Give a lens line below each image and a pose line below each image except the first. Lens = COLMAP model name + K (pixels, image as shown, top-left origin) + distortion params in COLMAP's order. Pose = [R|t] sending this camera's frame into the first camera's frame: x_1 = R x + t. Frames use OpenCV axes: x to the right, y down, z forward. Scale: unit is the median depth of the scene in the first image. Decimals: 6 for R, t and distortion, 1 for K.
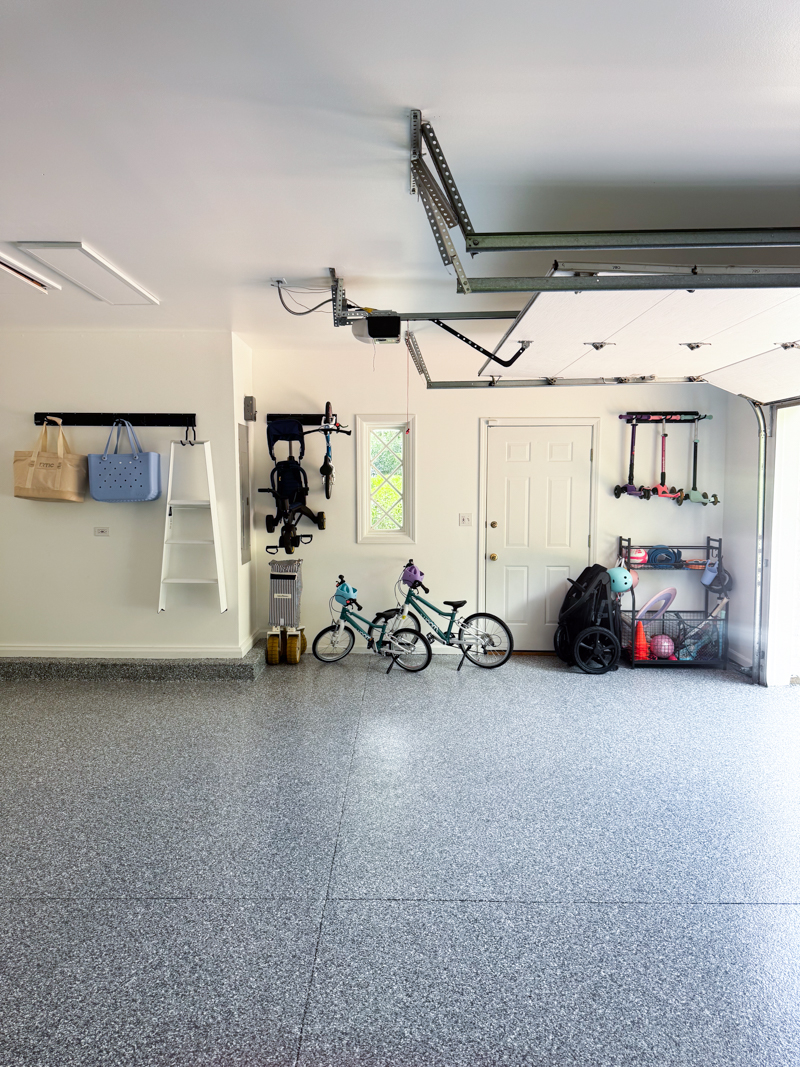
lens RADIAL K [[755.8, 0, 396.3], [0, 755.8, 542.3], [0, 0, 1]] dist [0.040560, -0.032207]
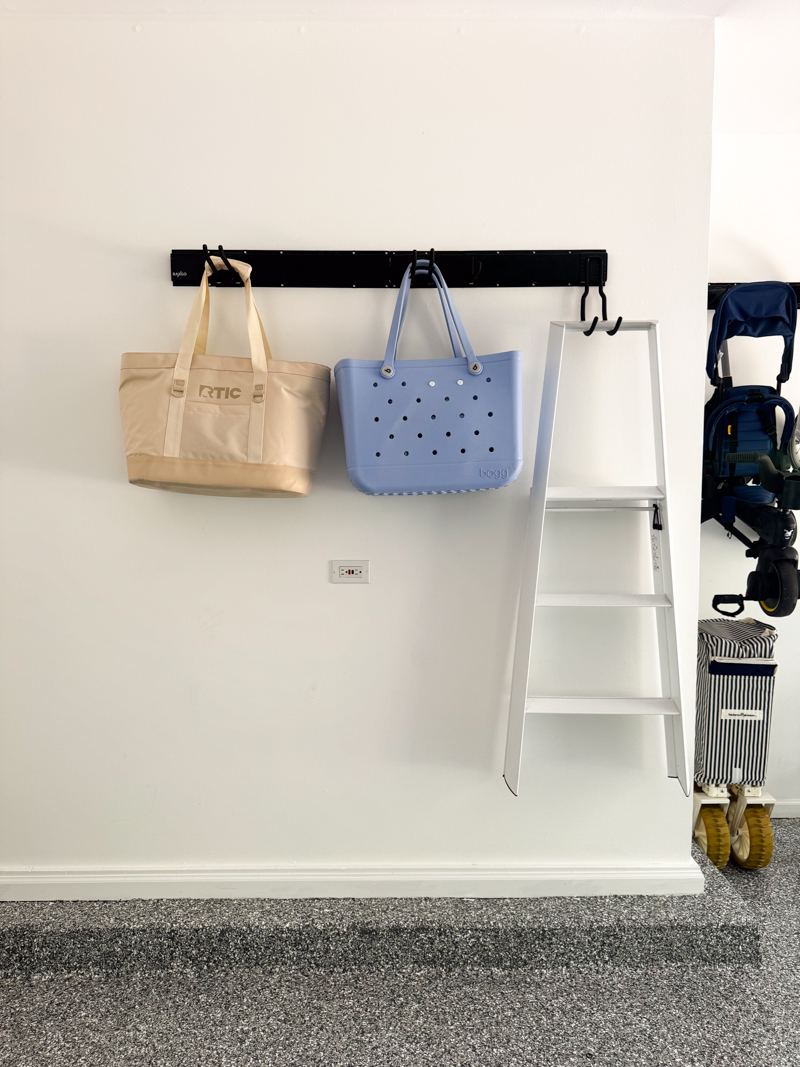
lens RADIAL K [[755.8, 0, 360.6], [0, 755.8, 534.0], [0, 0, 1]] dist [0.040560, -0.032207]
pose [[0.999784, -0.008293, 0.019062, -0.369202], [0.007742, 0.999556, 0.028779, -0.041455], [-0.019292, -0.028625, 0.999404, 0.592637]]
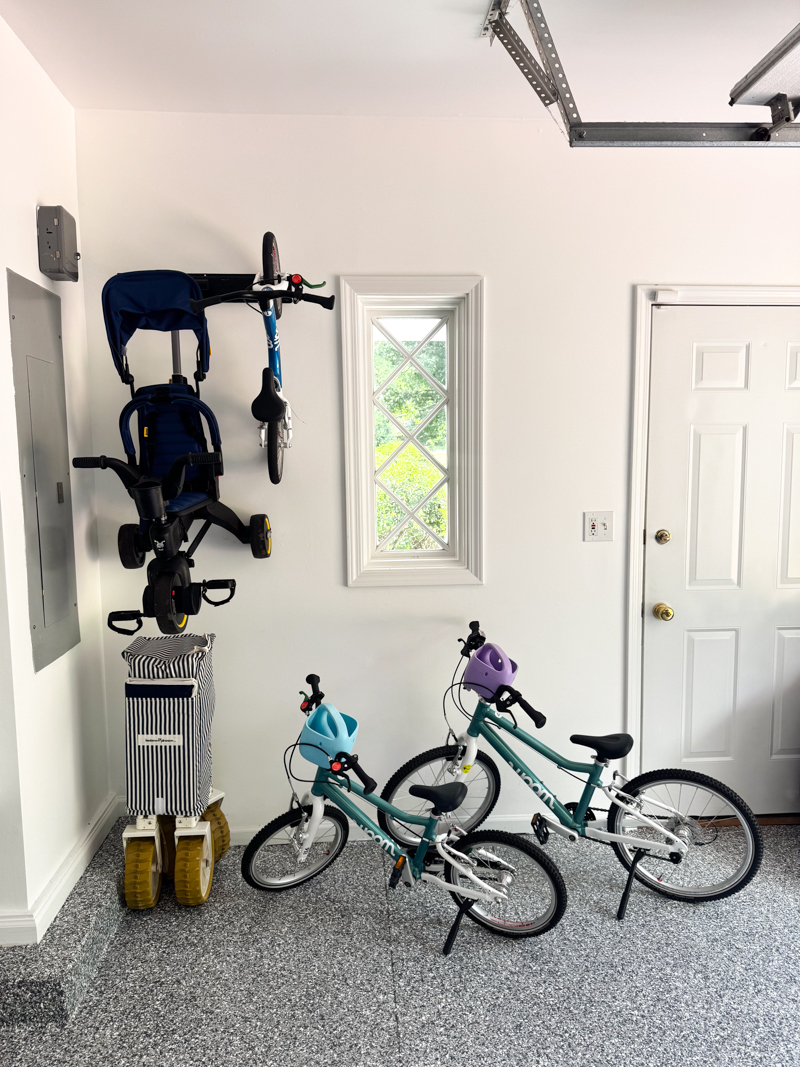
lens RADIAL K [[755.8, 0, 398.2], [0, 755.8, 538.5], [0, 0, 1]] dist [0.040560, -0.032207]
pose [[0.997541, -0.018749, 0.067535, -0.054579], [0.016755, 0.999410, 0.029975, -0.040346], [-0.068057, -0.028770, 0.997267, 0.614598]]
